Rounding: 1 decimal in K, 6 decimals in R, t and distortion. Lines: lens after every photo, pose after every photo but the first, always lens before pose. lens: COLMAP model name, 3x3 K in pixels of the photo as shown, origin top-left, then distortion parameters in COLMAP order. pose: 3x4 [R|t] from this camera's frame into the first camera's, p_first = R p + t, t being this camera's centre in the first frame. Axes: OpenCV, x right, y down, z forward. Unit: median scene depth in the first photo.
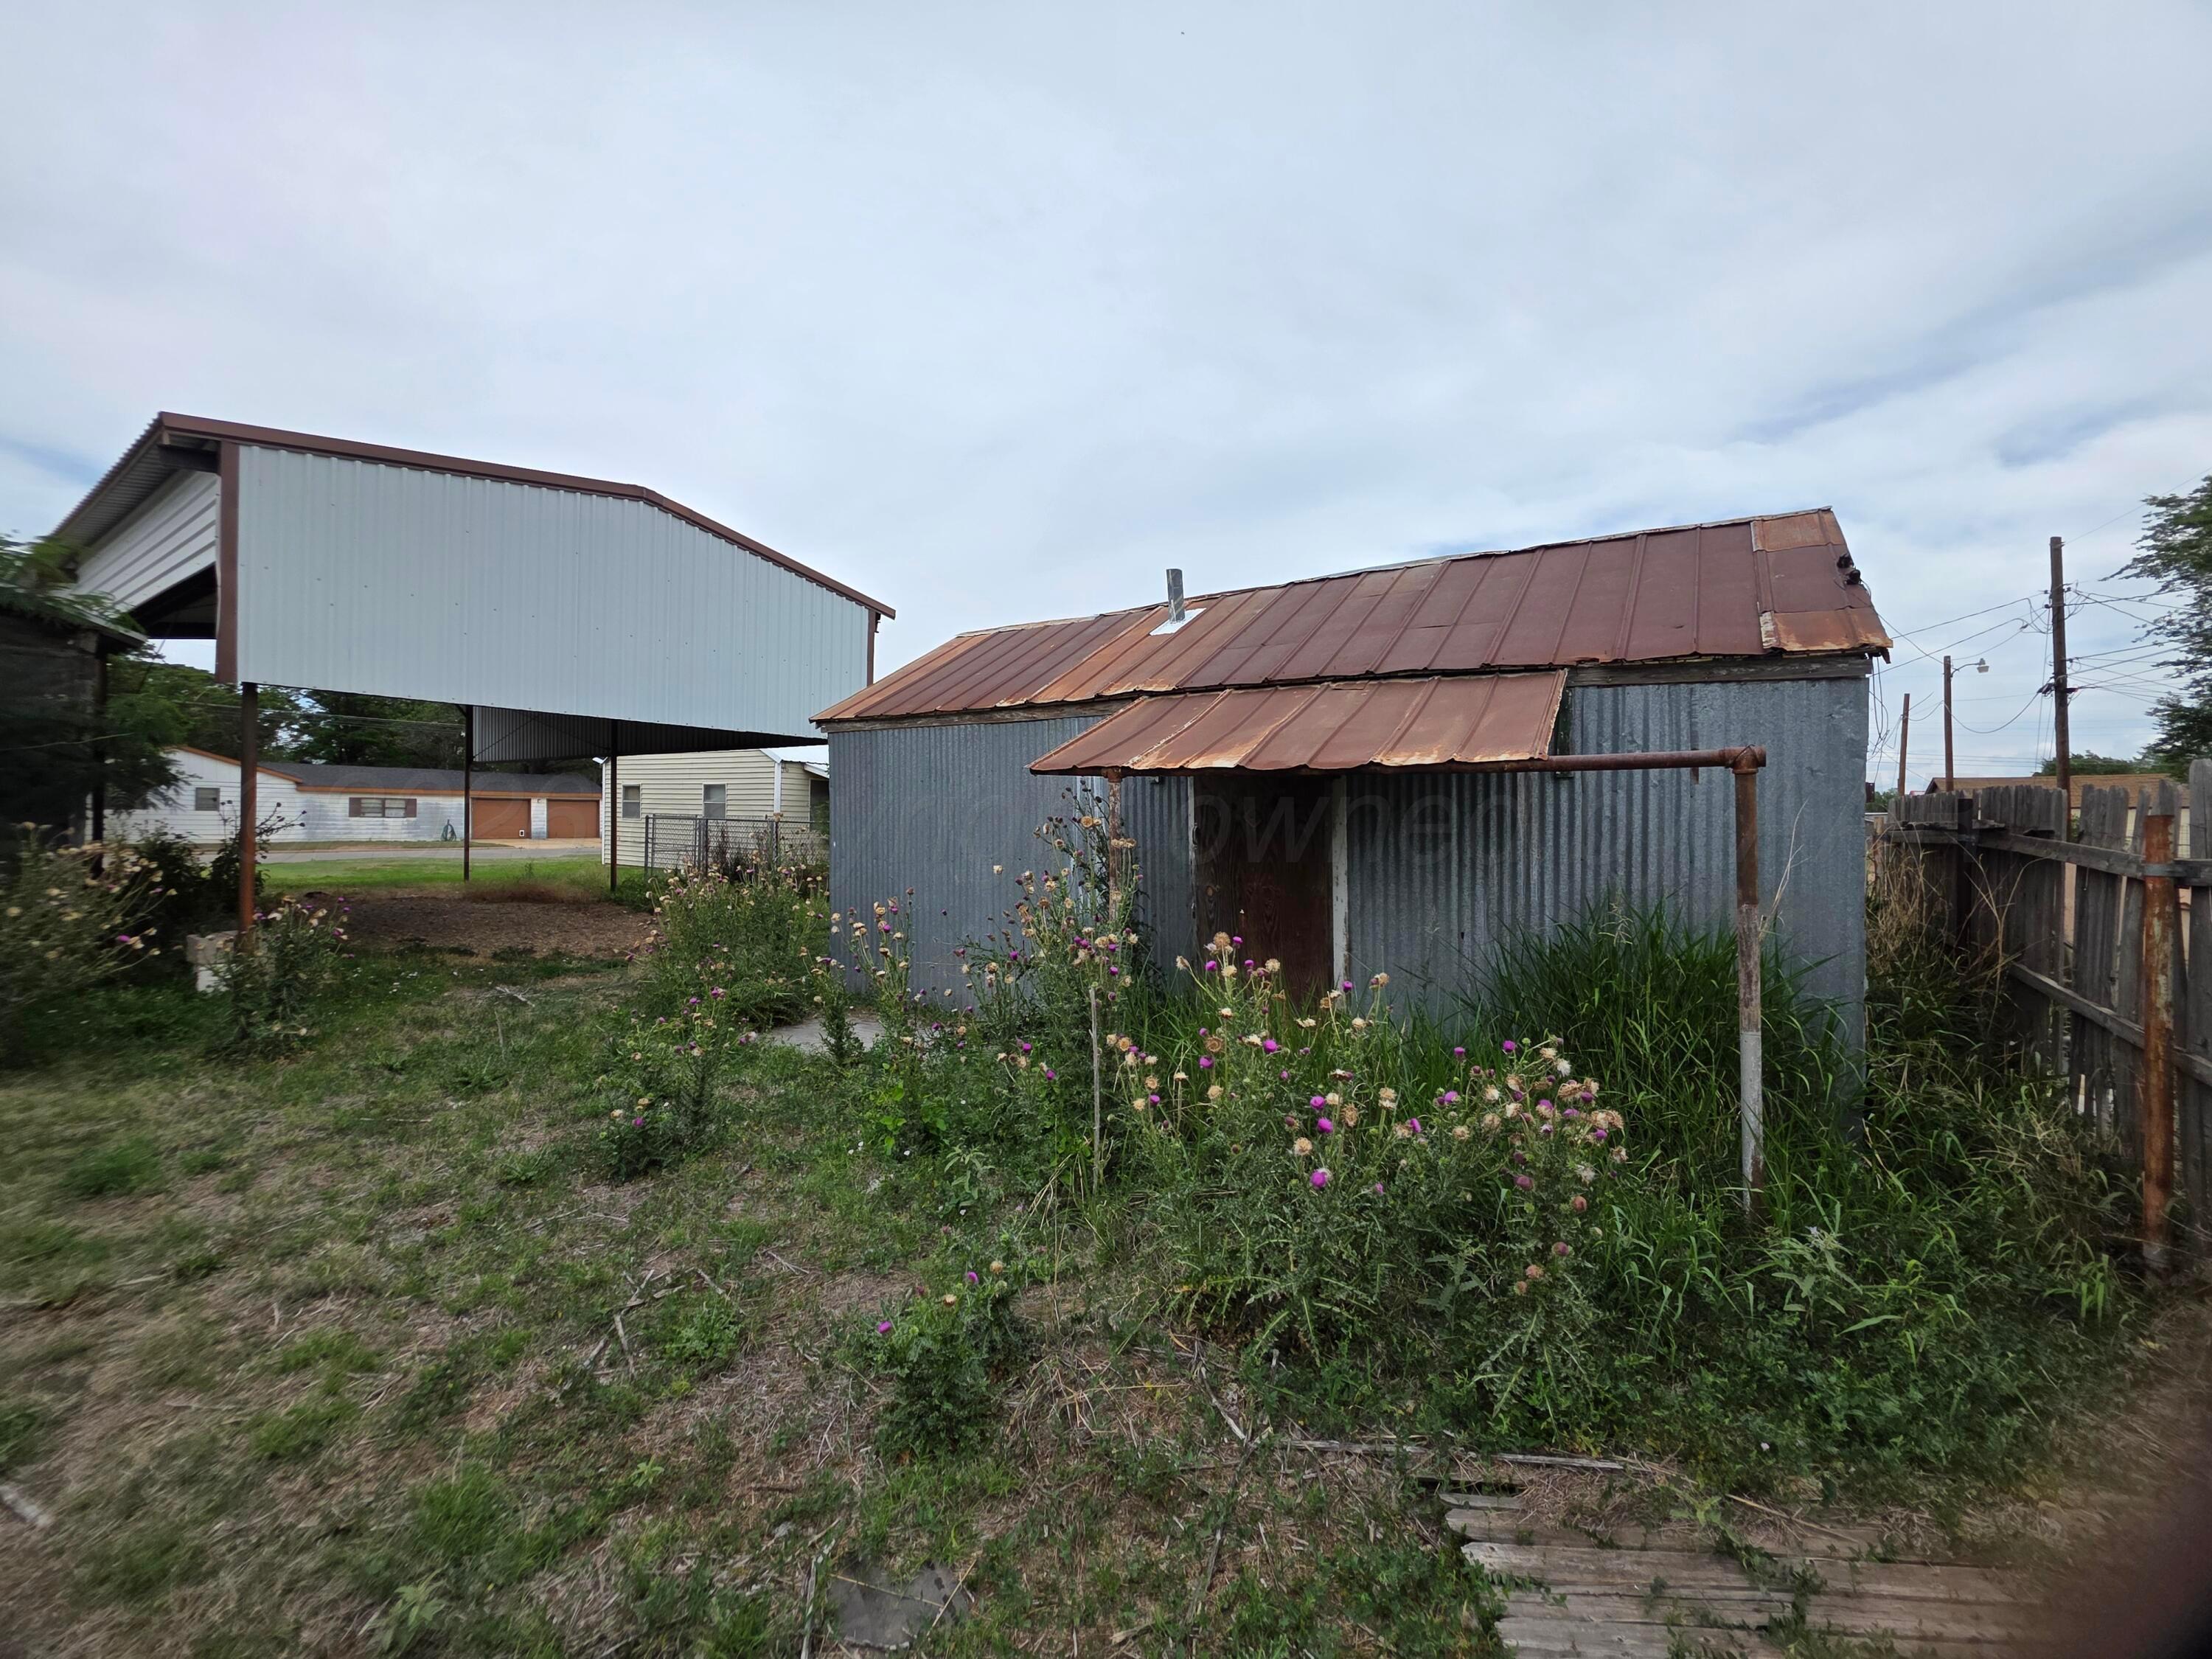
lens RADIAL K [[881.1, 0, 1102.9], [0, 881.1, 820.8], [0, 0, 1]] dist [-0.012484, 0.003051]
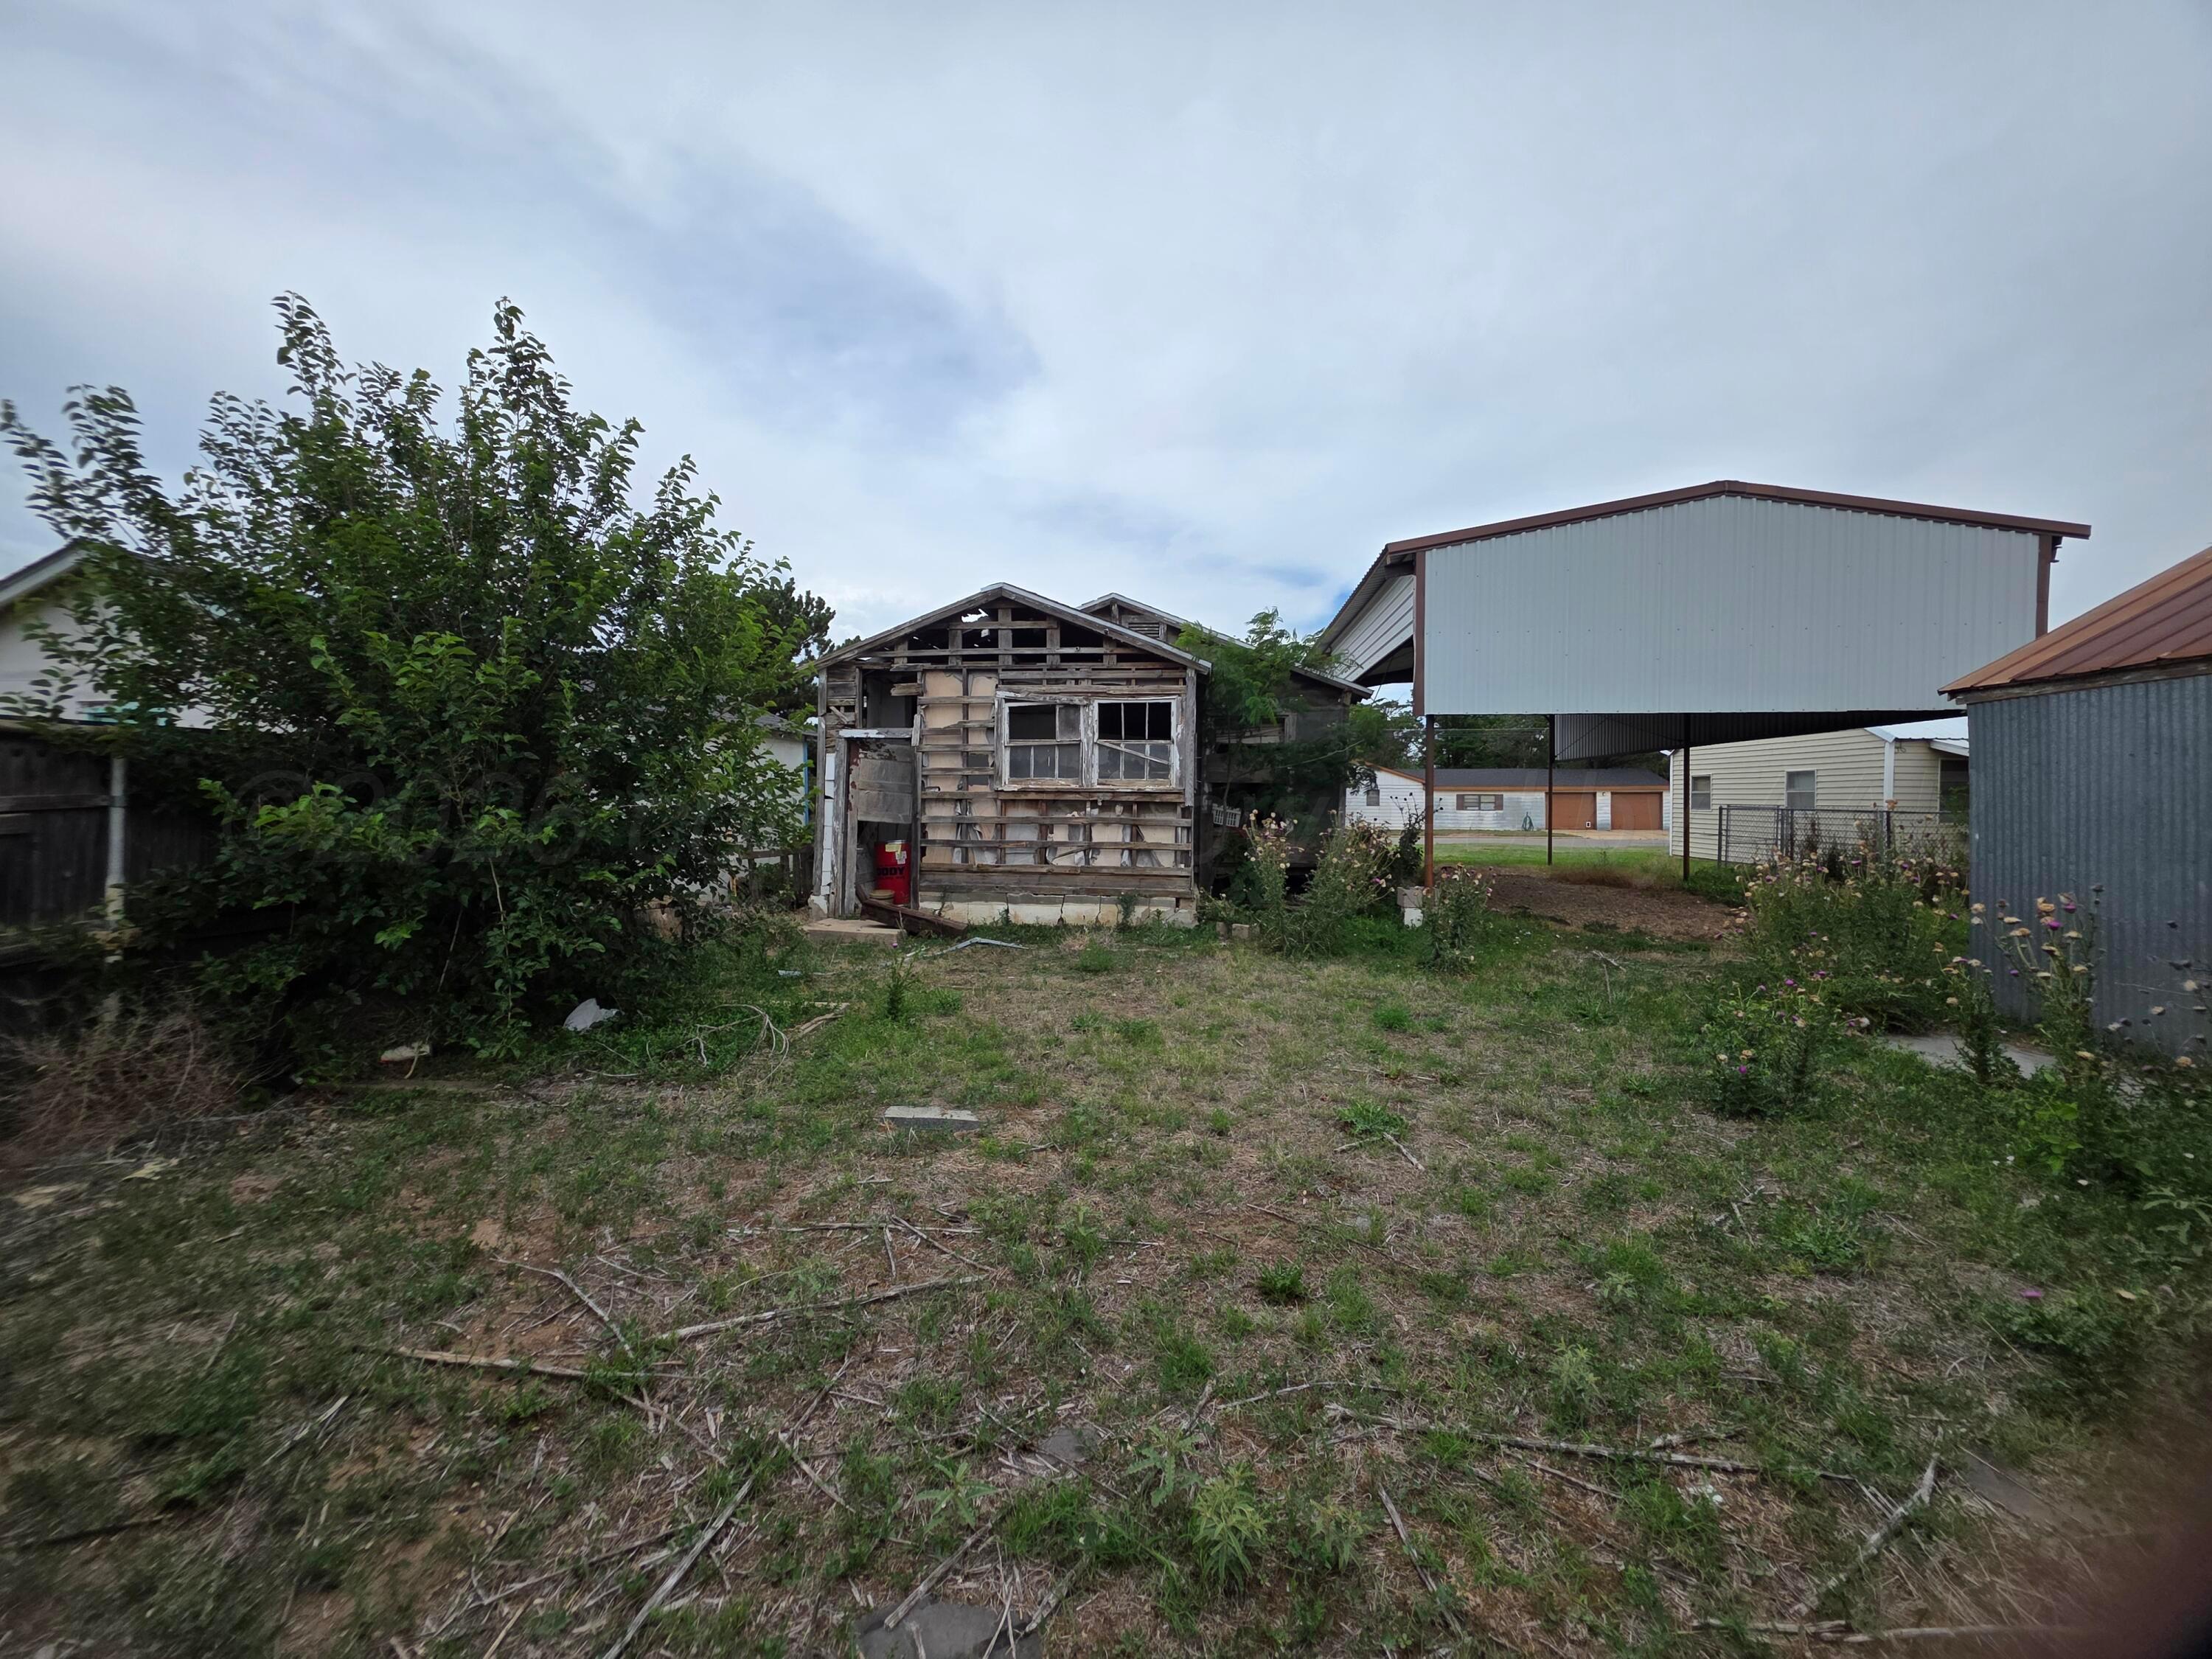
lens RADIAL K [[881.1, 0, 1102.9], [0, 881.1, 820.8], [0, 0, 1]] dist [-0.012484, 0.003051]
pose [[0.467492, 0.005278, -0.883981, 0.050830], [0.001658, 0.999975, 0.006847, 0.006411], [0.883996, -0.004666, 0.467472, -0.157707]]
